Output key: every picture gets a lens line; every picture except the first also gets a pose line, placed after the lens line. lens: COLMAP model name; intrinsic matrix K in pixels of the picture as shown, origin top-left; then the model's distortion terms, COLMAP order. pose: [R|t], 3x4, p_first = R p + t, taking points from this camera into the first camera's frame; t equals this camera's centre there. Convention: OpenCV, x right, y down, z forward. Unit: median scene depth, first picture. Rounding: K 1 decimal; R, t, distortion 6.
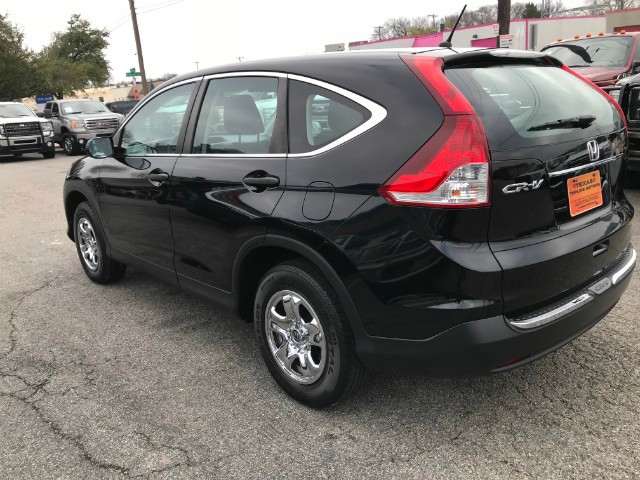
lens RADIAL K [[510.3, 0, 330.3], [0, 510.3, 236.1], [0, 0, 1]] dist [0.037938, 0.004614]
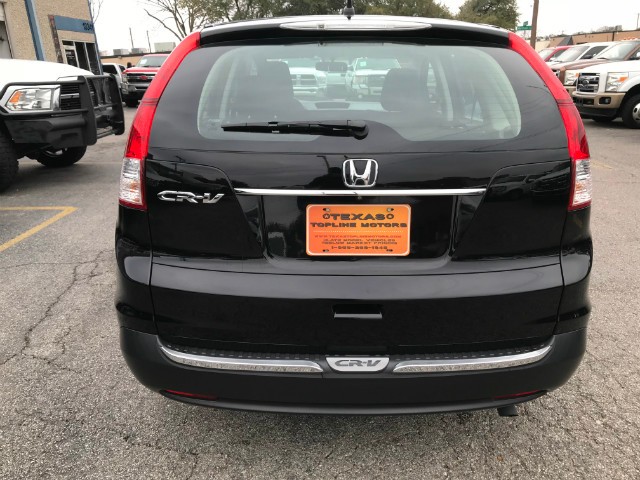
lens RADIAL K [[528.2, 0, 319.5], [0, 528.2, 233.0], [0, 0, 1]] dist [0.029860, -0.055740]
pose [[0.736301, 0.248198, -0.629491, 0.889369], [-0.206090, 0.968358, 0.140749, -0.167299], [0.644506, 0.026098, 0.764154, 0.403306]]
